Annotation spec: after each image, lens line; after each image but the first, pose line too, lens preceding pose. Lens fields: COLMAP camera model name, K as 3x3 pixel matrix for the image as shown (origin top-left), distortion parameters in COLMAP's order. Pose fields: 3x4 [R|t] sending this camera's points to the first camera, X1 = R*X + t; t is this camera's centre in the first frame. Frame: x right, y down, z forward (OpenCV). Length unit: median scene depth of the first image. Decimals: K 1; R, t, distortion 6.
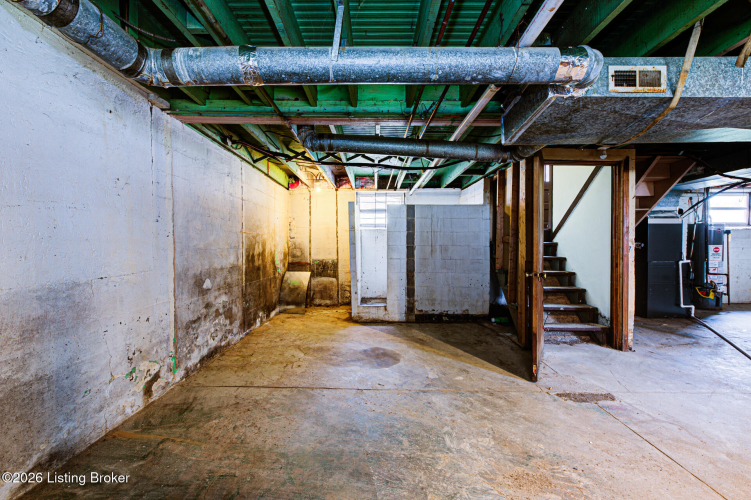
lens RADIAL K [[318.4, 0, 376.2], [0, 318.4, 249.3], [0, 0, 1]] dist [-0.004135, -0.000296]
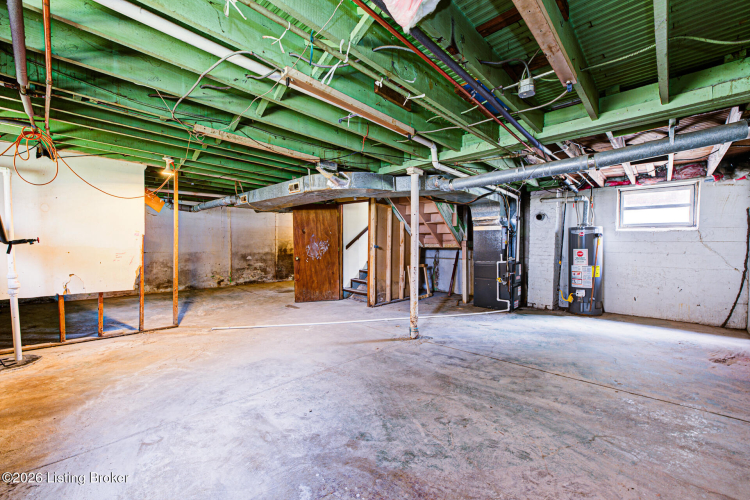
lens RADIAL K [[299.5, 0, 376.3], [0, 299.5, 250.6], [0, 0, 1]] dist [-0.002737, -0.000115]
pose [[0.719627, 0.021402, -0.694031, 1.396292], [-0.019498, 0.999754, 0.010612, -0.006548], [0.694087, 0.005895, 0.719867, -0.117563]]
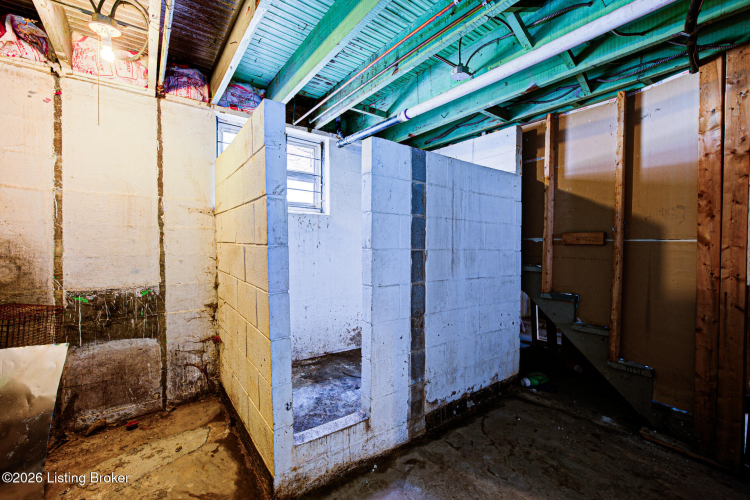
lens RADIAL K [[317.9, 0, 376.1], [0, 317.9, 248.4], [0, 0, 1]] dist [-0.004135, -0.000296]
pose [[0.805793, -0.001000, 0.592197, -0.175713], [0.001234, 0.999999, 0.000011, -0.014117], [-0.592196, 0.000722, 0.805793, 0.703640]]
